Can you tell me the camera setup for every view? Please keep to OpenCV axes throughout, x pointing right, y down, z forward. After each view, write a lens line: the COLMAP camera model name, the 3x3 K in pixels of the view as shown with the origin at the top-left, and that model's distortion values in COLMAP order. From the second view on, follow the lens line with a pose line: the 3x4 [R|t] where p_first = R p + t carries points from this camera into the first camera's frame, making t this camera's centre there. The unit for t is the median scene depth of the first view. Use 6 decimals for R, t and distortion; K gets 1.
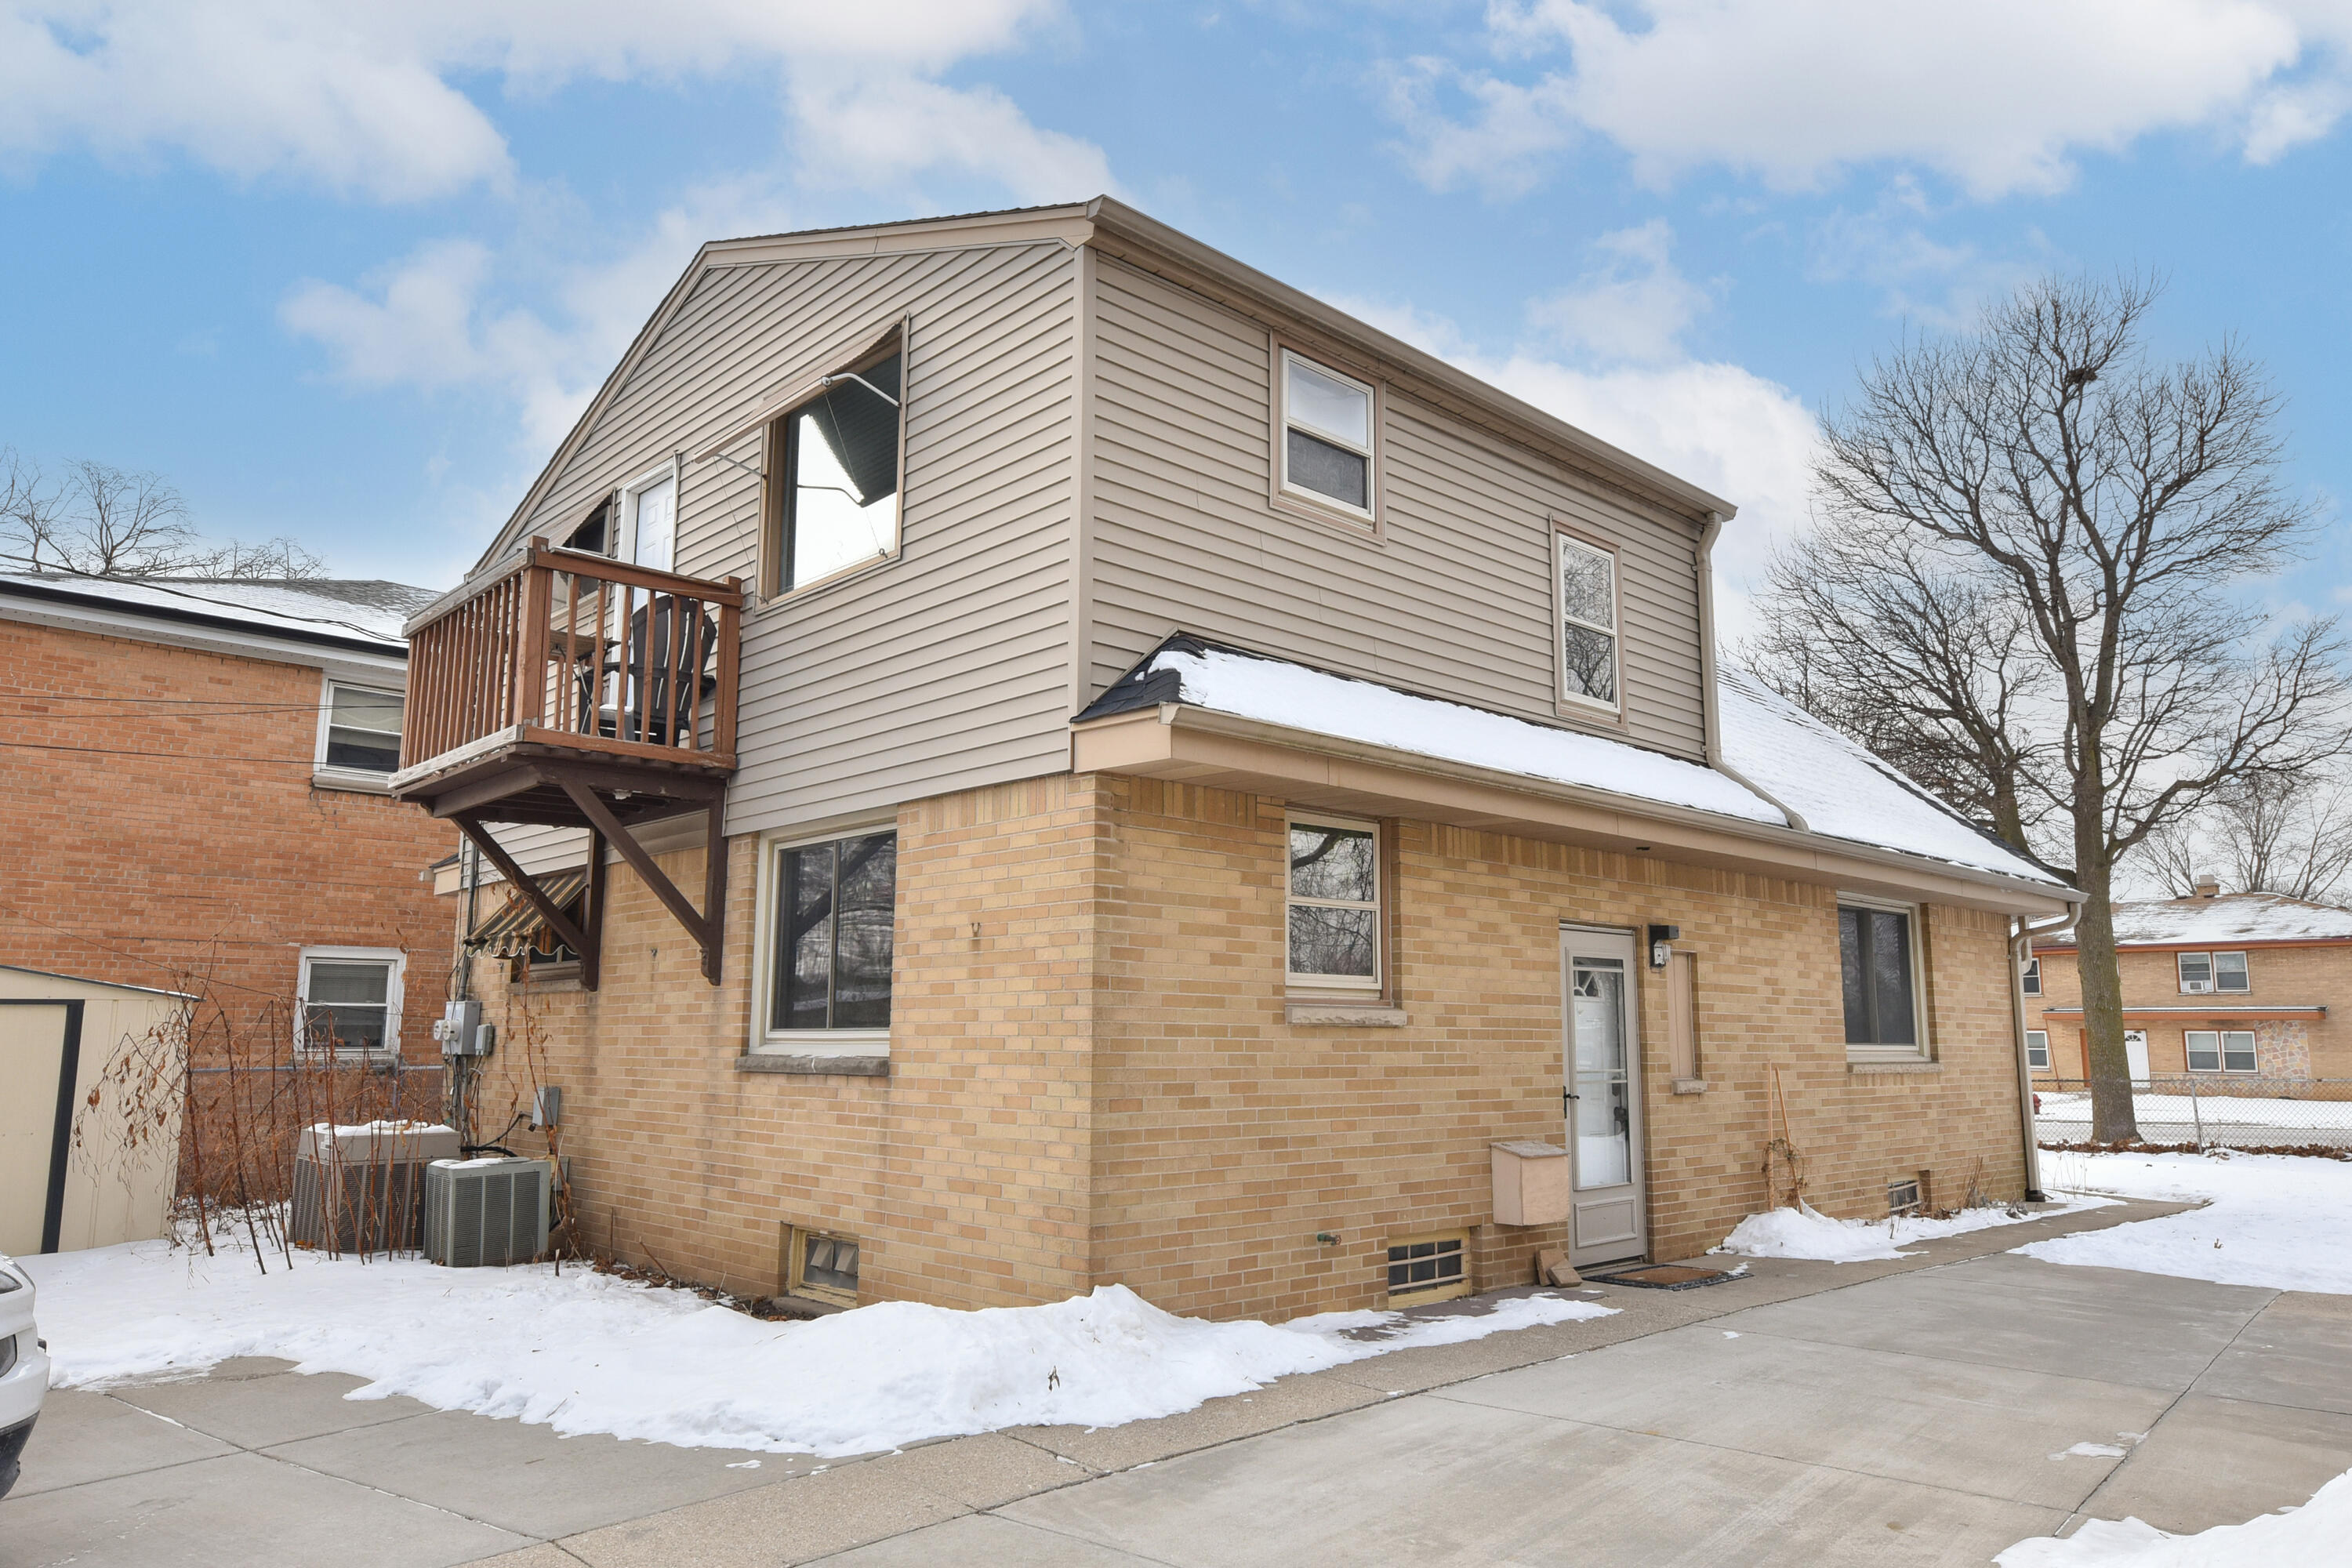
lens RADIAL K [[1557.0, 0, 1168.7], [0, 1557.0, 787.4], [0, 0, 1]] dist [-0.000295, 0.000932]
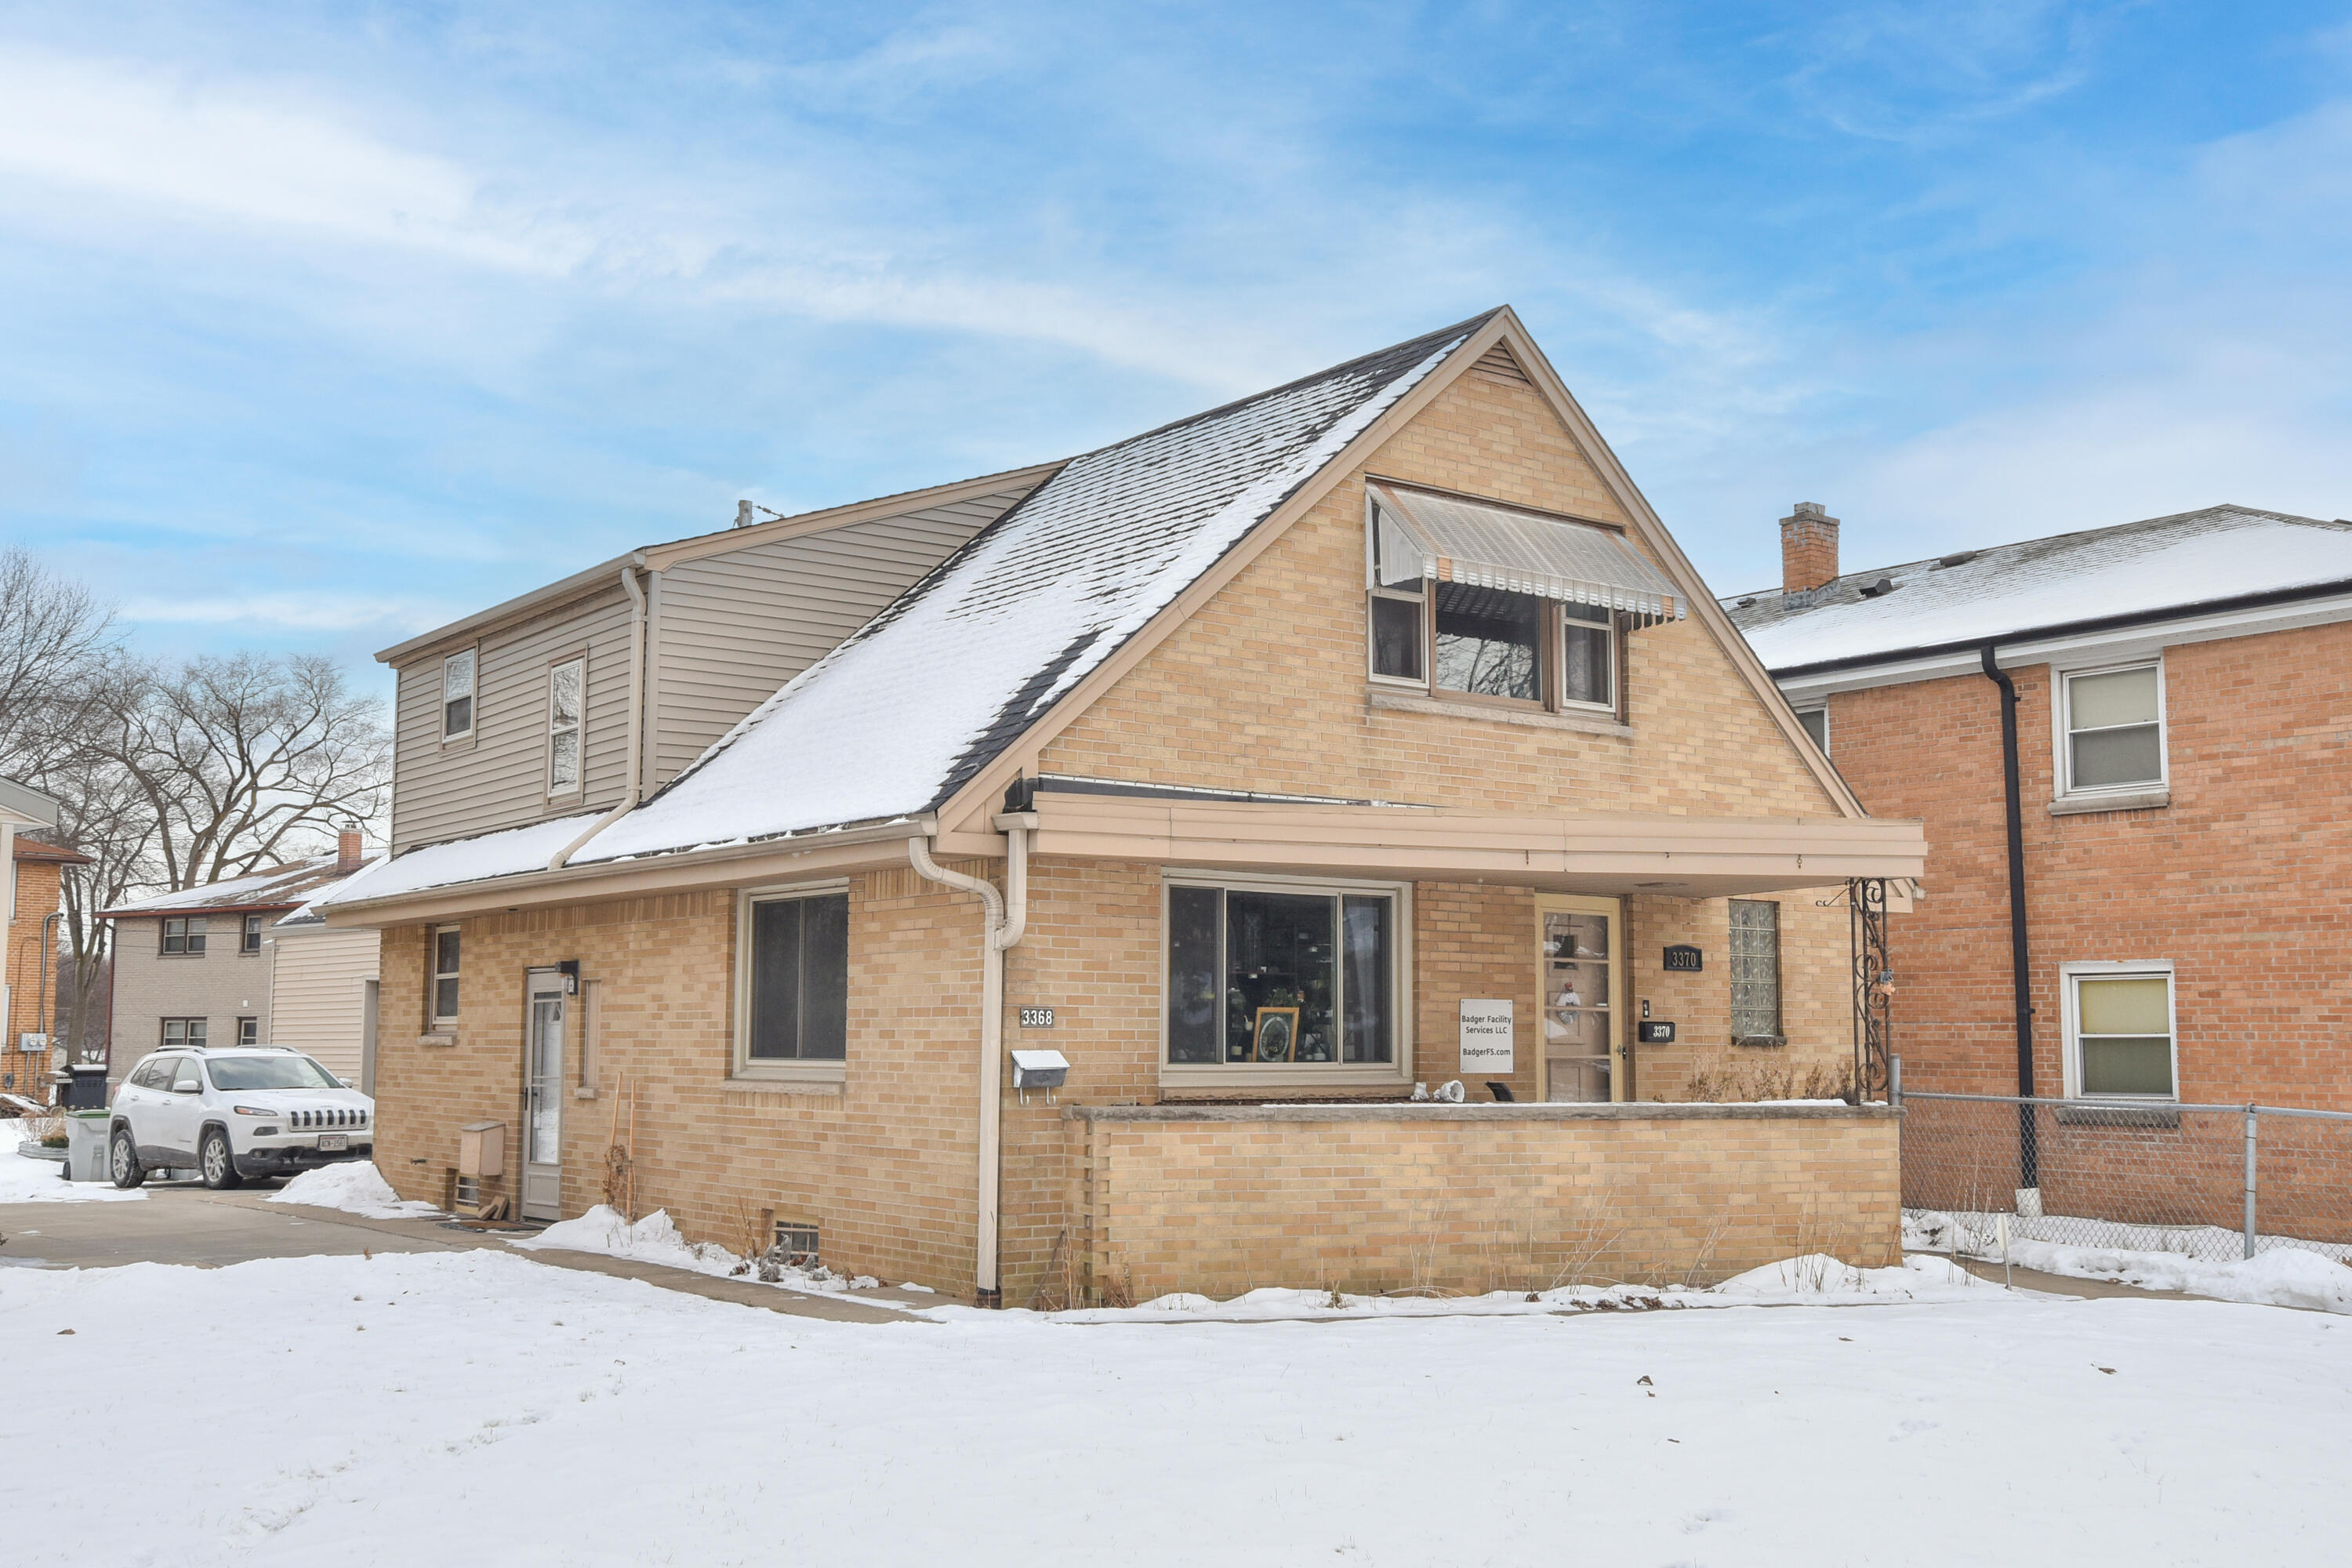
lens RADIAL K [[2325.7, 0, 1175.2], [0, 2325.7, 789.6], [0, 0, 1]] dist [-0.025129, 0.000000]
pose [[-0.100263, -0.126081, -0.986940, 1.549522], [0.144582, 0.979564, -0.139826, 0.208556], [0.984400, -0.156713, -0.079985, 1.215345]]
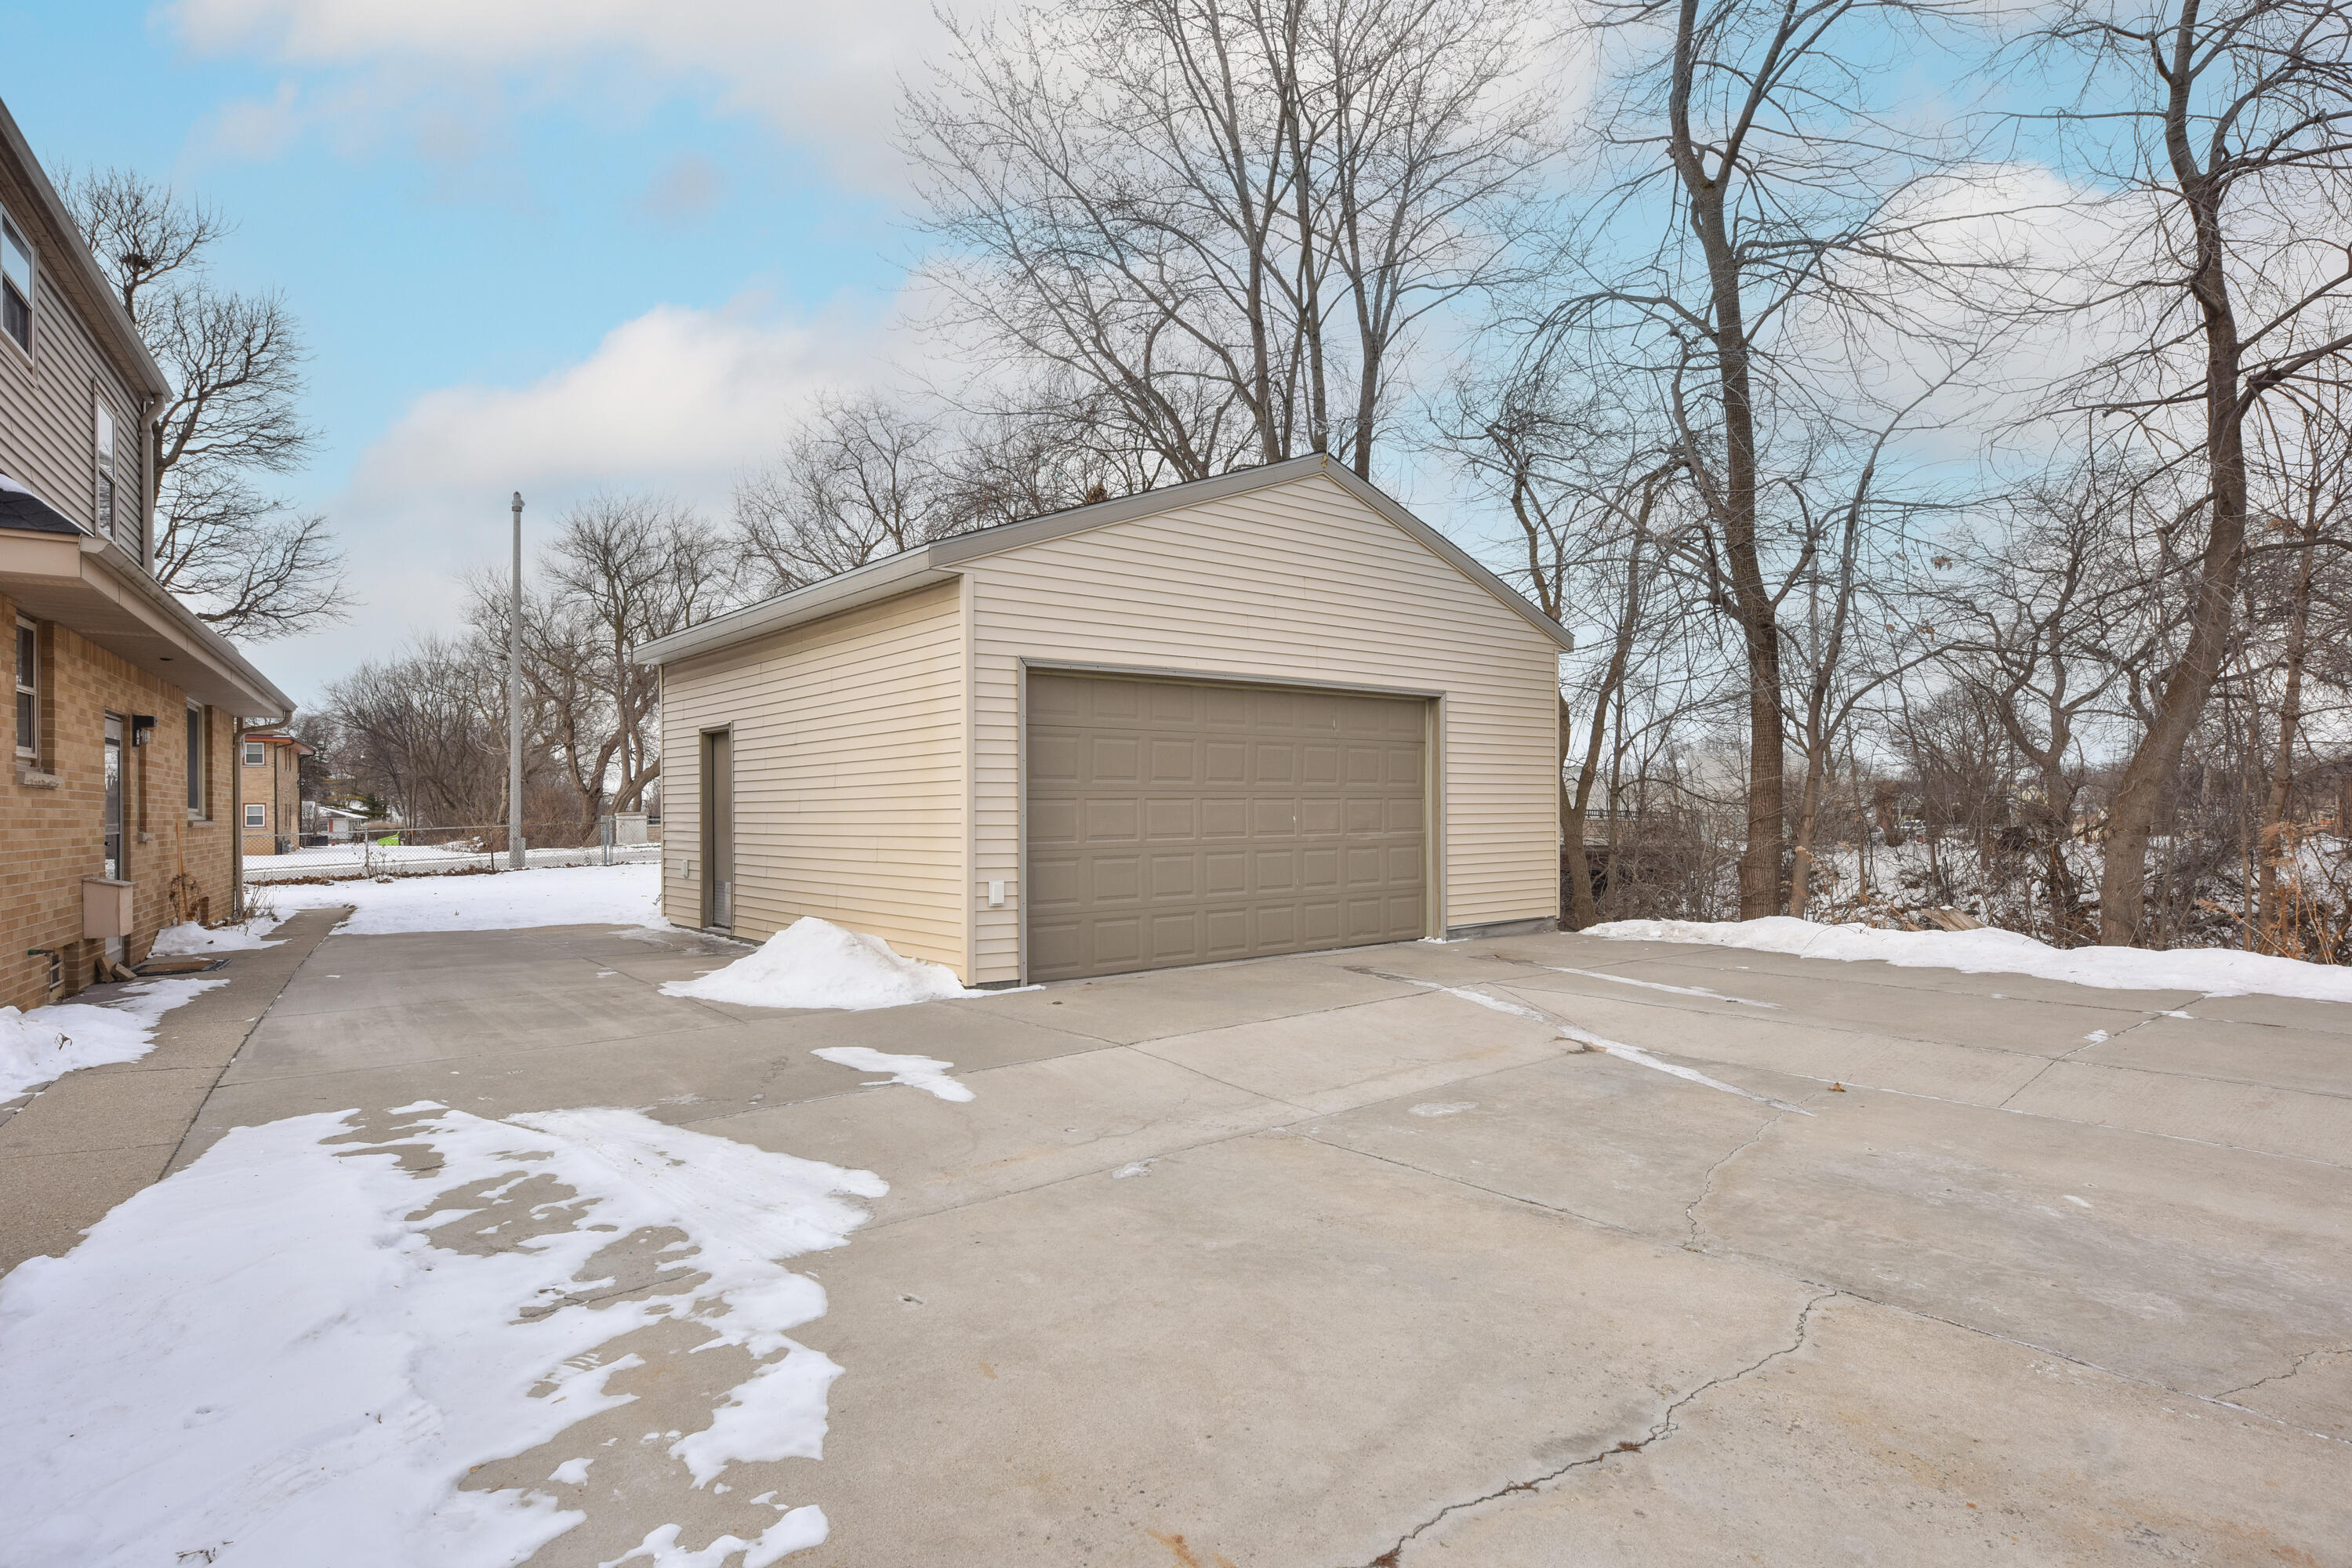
lens RADIAL K [[1236.9, 0, 1174.2], [0, 1236.9, 806.1], [0, 0, 1]] dist [-0.000107, 0.000170]
pose [[0.200468, -0.004895, 0.979688, -0.393147], [-0.145770, 0.988707, 0.034768, 0.000883], [-0.968795, -0.149779, 0.197490, -0.043165]]
